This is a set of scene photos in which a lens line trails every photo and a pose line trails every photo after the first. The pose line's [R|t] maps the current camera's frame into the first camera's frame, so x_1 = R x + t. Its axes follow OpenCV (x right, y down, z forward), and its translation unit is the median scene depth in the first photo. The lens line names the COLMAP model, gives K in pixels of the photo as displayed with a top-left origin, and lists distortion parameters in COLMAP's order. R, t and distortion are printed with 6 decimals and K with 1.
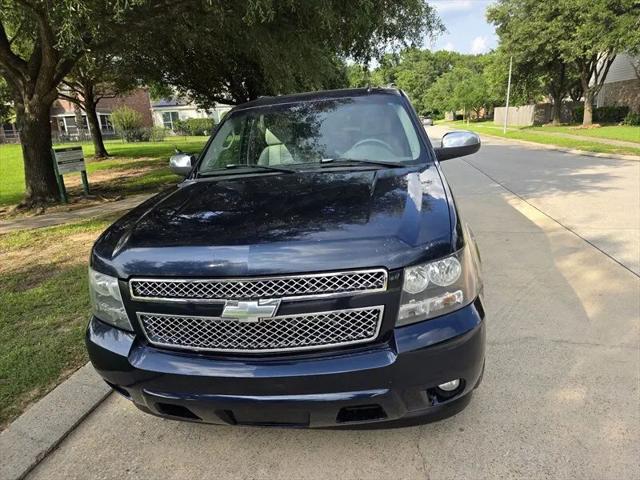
lens RADIAL K [[429.8, 0, 323.8], [0, 429.8, 240.1], [0, 0, 1]] dist [0.063701, -0.058975]
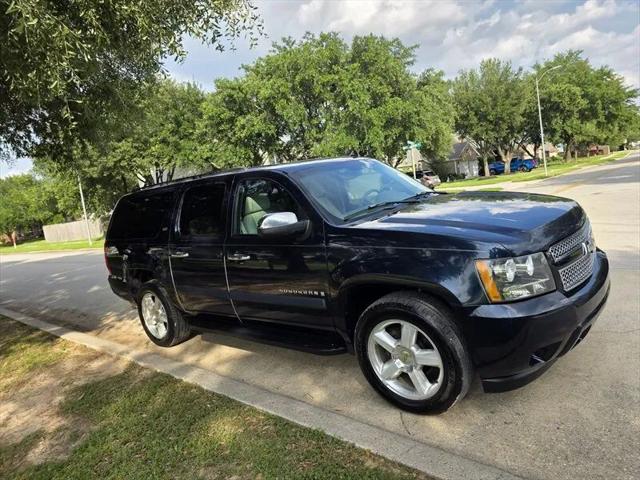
lens RADIAL K [[431.9, 0, 319.2], [0, 431.9, 229.1], [0, 0, 1]] dist [0.065051, -0.065068]
pose [[0.547345, -0.110127, 0.829630, -0.909975], [0.338089, 0.935912, -0.098818, -0.035303], [-0.765578, 0.334576, 0.549499, 0.358328]]
